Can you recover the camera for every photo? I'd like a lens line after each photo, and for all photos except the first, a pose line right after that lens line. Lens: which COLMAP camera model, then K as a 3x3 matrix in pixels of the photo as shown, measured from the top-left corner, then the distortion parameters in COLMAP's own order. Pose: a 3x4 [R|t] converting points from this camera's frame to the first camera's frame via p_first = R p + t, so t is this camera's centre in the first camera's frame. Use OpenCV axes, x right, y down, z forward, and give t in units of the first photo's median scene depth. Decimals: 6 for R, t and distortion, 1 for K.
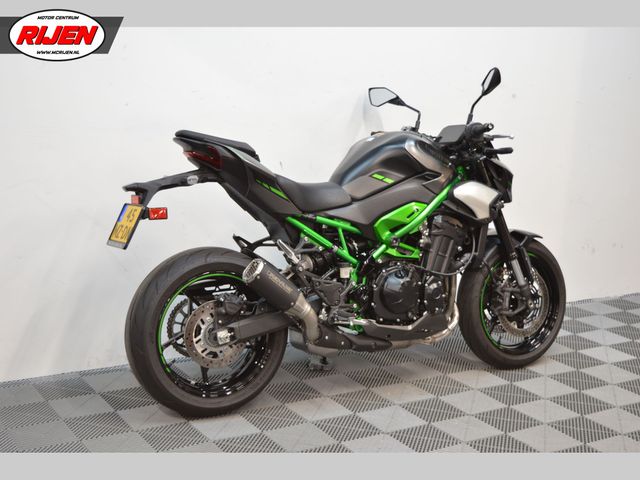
lens RADIAL K [[1060.6, 0, 320.3], [0, 1060.6, 241.3], [0, 0, 1]] dist [-0.236547, 0.000000]
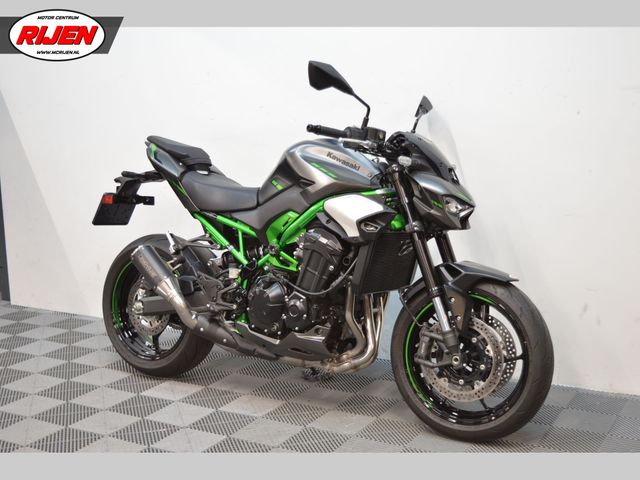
lens RADIAL K [[878.5, 0, 319.9], [0, 878.5, 237.1], [0, 0, 1]] dist [-0.105433, 0.000000]
pose [[0.469022, 0.085177, -0.879069, 0.808123], [-0.136525, 0.990367, 0.023119, -0.036143], [0.872570, 0.109172, 0.476133, 0.661114]]
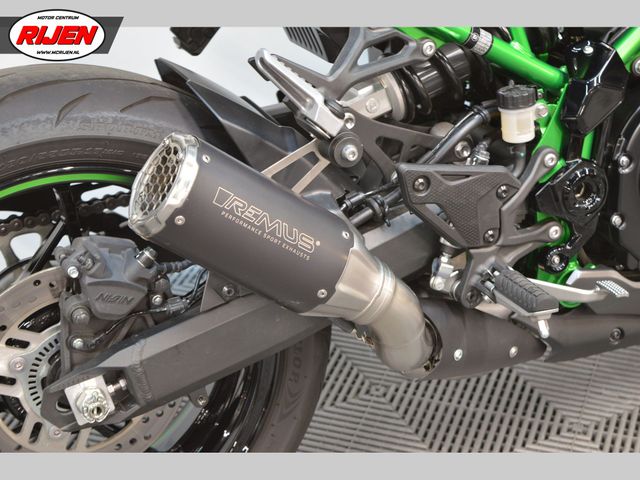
lens RADIAL K [[1440.1, 0, 317.6], [0, 1440.1, 244.1], [0, 0, 1]] dist [0.088570, 0.000000]
pose [[0.992667, -0.019206, -0.119345, 0.015285], [0.054758, 0.951633, 0.302317, -0.059505], [0.107766, -0.306635, 0.945707, 0.614862]]
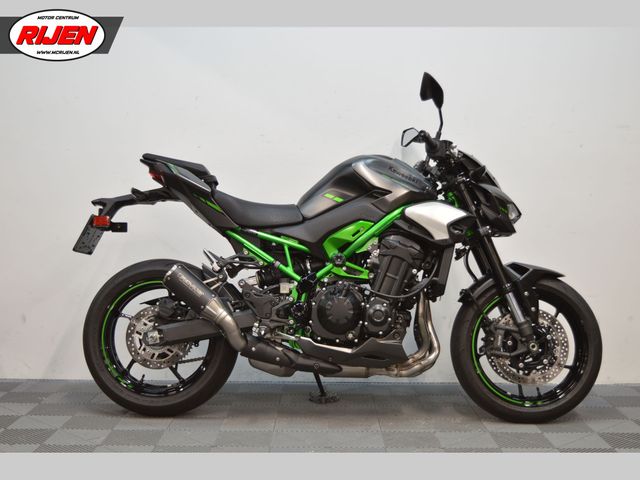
lens RADIAL K [[913.1, 0, 319.7], [0, 913.1, 243.9], [0, 0, 1]] dist [-0.015204, 0.000000]
pose [[0.844637, -0.015046, -0.535127, 0.515751], [-0.075619, 0.986229, -0.147086, 0.113149], [0.529971, 0.164700, 0.831868, 0.286267]]
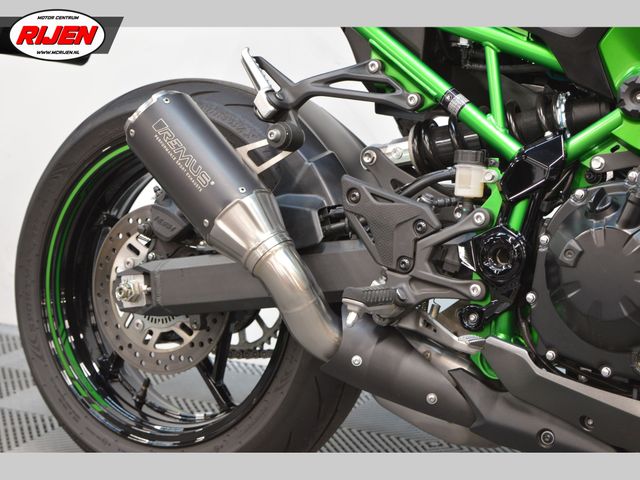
lens RADIAL K [[1307.5, 0, 319.0], [0, 1307.5, 241.2], [0, 0, 1]] dist [0.053962, 0.000000]
pose [[0.498578, 0.112504, -0.859513, 0.341106], [-0.166117, 0.985566, 0.032644, 0.041999], [0.850779, 0.126504, 0.510071, 0.759865]]
